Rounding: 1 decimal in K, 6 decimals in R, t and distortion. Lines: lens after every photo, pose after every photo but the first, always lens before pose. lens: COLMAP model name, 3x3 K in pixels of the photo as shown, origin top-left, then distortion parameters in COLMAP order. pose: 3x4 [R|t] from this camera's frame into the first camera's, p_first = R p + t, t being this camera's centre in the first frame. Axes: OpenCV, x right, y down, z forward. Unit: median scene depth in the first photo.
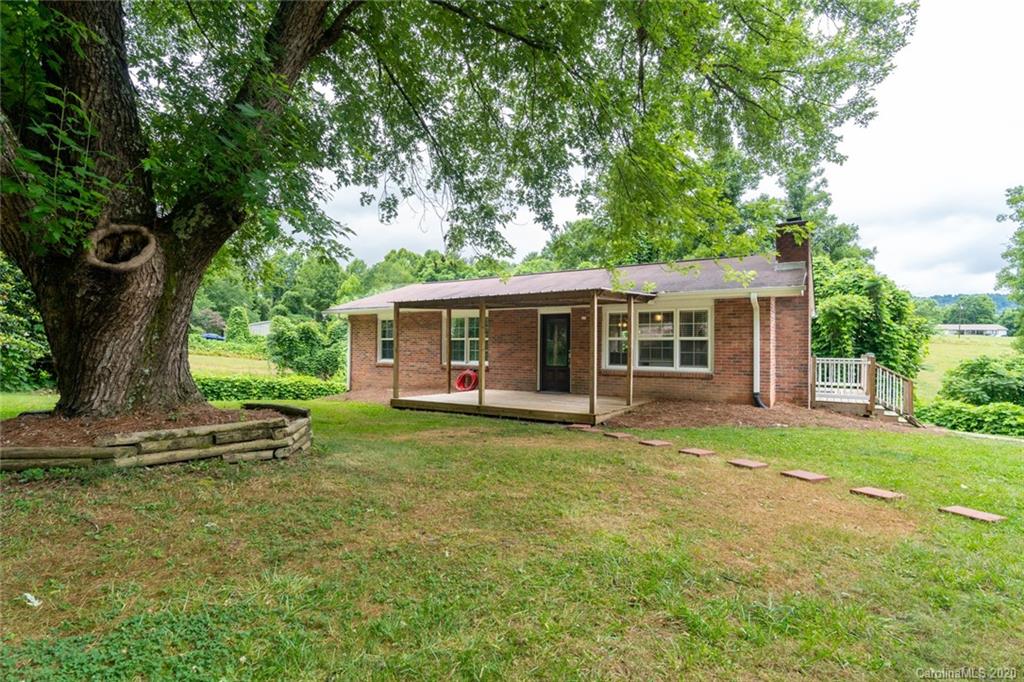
lens RADIAL K [[504.2, 0, 512.0], [0, 504.2, 341.0], [0, 0, 1]] dist [-0.001983, -0.000193]
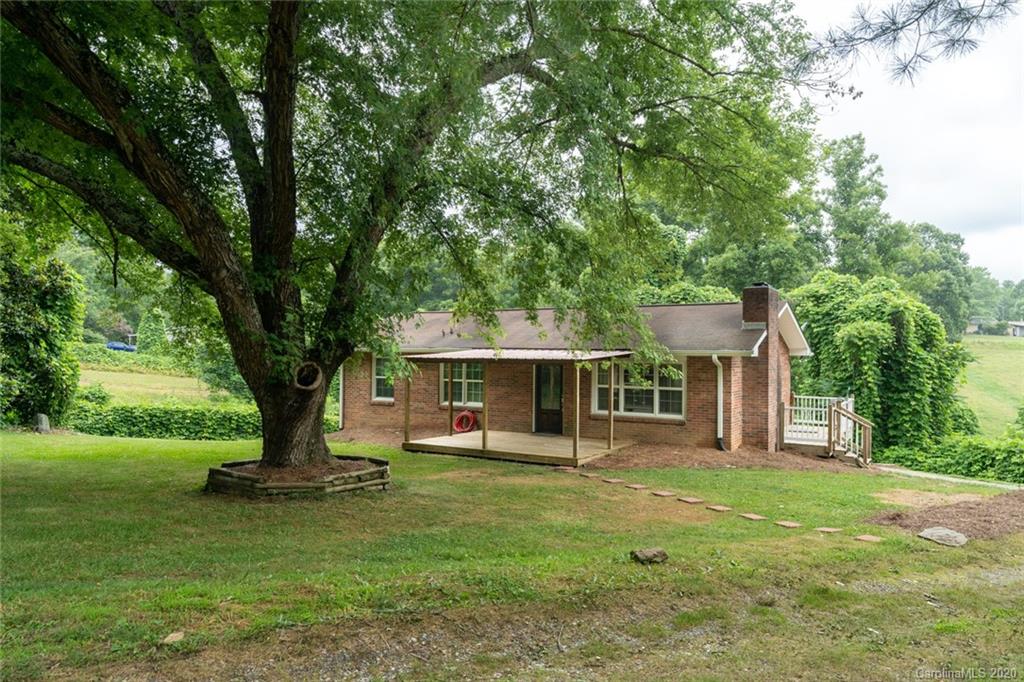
lens RADIAL K [[688.9, 0, 512.0], [0, 688.9, 341.0], [0, 0, 1]] dist [0.004969, 0.000143]
pose [[0.999873, 0.001657, 0.015823, -0.017920], [-0.001616, 0.999995, -0.002593, -0.097018], [-0.015827, 0.002568, 0.999871, -0.488494]]
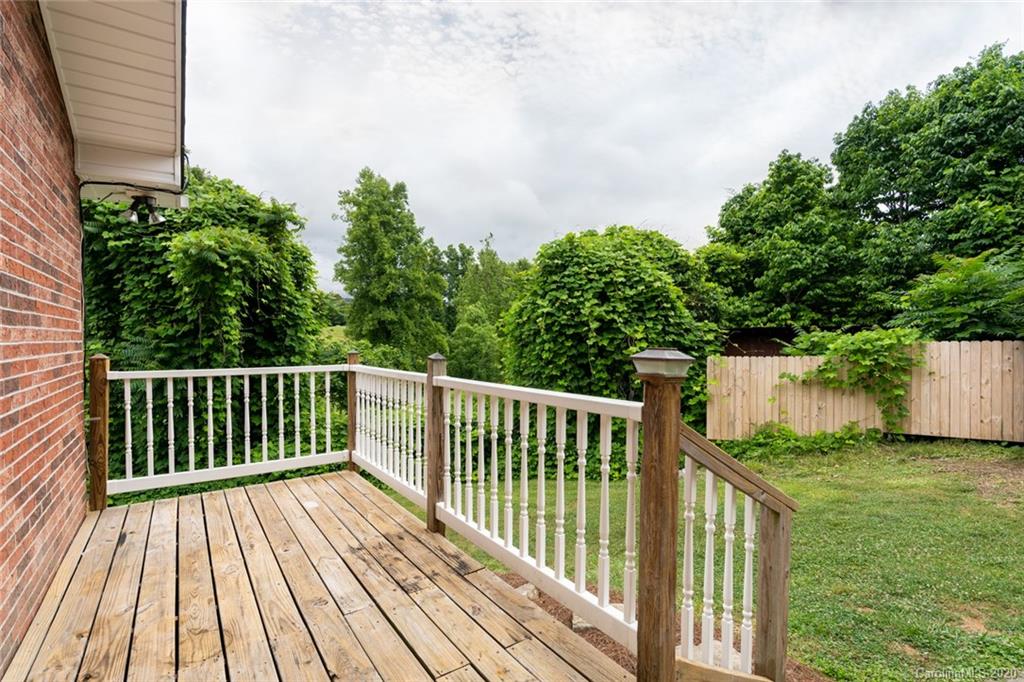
lens RADIAL K [[501.8, 0, 512.0], [0, 501.8, 341.0], [0, 0, 1]] dist [-0.002450, -0.000261]
pose [[0.397552, -0.013327, 0.917483, 0.594328], [-0.005848, 0.999837, 0.017057, 0.020573], [-0.917561, -0.012146, 0.397410, 1.020839]]
